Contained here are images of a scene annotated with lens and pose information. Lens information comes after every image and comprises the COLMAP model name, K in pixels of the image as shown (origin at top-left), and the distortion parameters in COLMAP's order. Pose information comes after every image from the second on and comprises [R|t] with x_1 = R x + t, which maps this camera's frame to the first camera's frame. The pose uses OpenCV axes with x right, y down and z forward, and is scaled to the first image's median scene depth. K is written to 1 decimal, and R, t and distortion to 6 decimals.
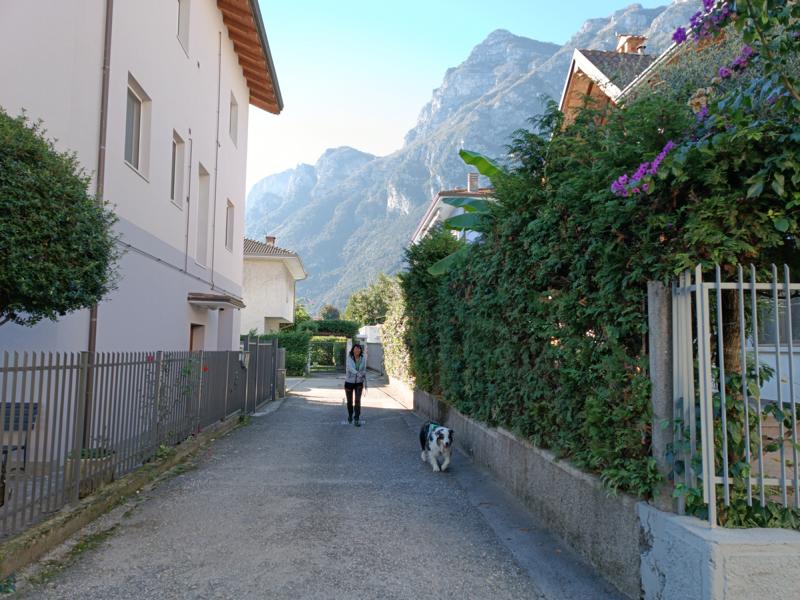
lens RADIAL K [[578.4, 0, 398.6], [0, 578.4, 297.3], [0, 0, 1]] dist [0.034039, -0.001174]
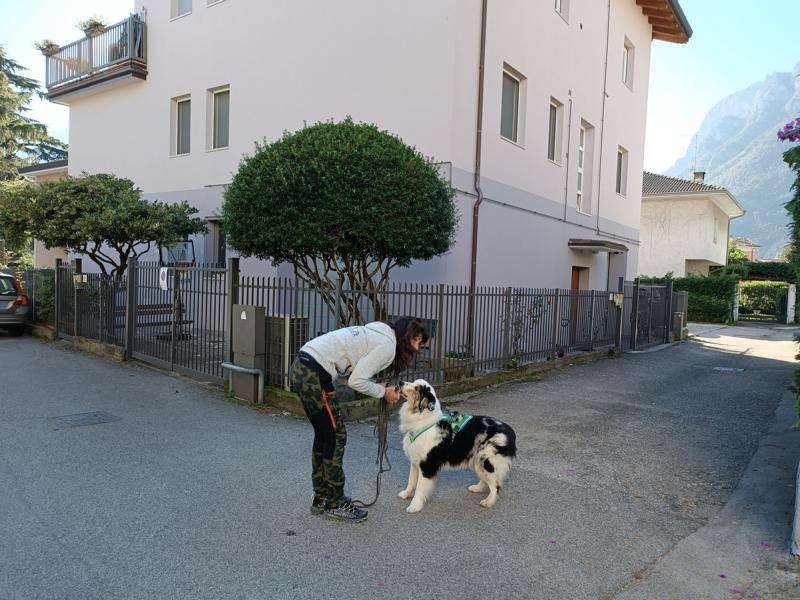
lens RADIAL K [[578.4, 0, 398.6], [0, 578.4, 297.3], [0, 0, 1]] dist [0.034039, -0.001174]
pose [[0.743820, 0.037915, -0.667304, 0.142622], [0.027835, 0.995766, 0.087605, -0.002756], [0.667801, -0.083736, 0.739615, -0.066598]]
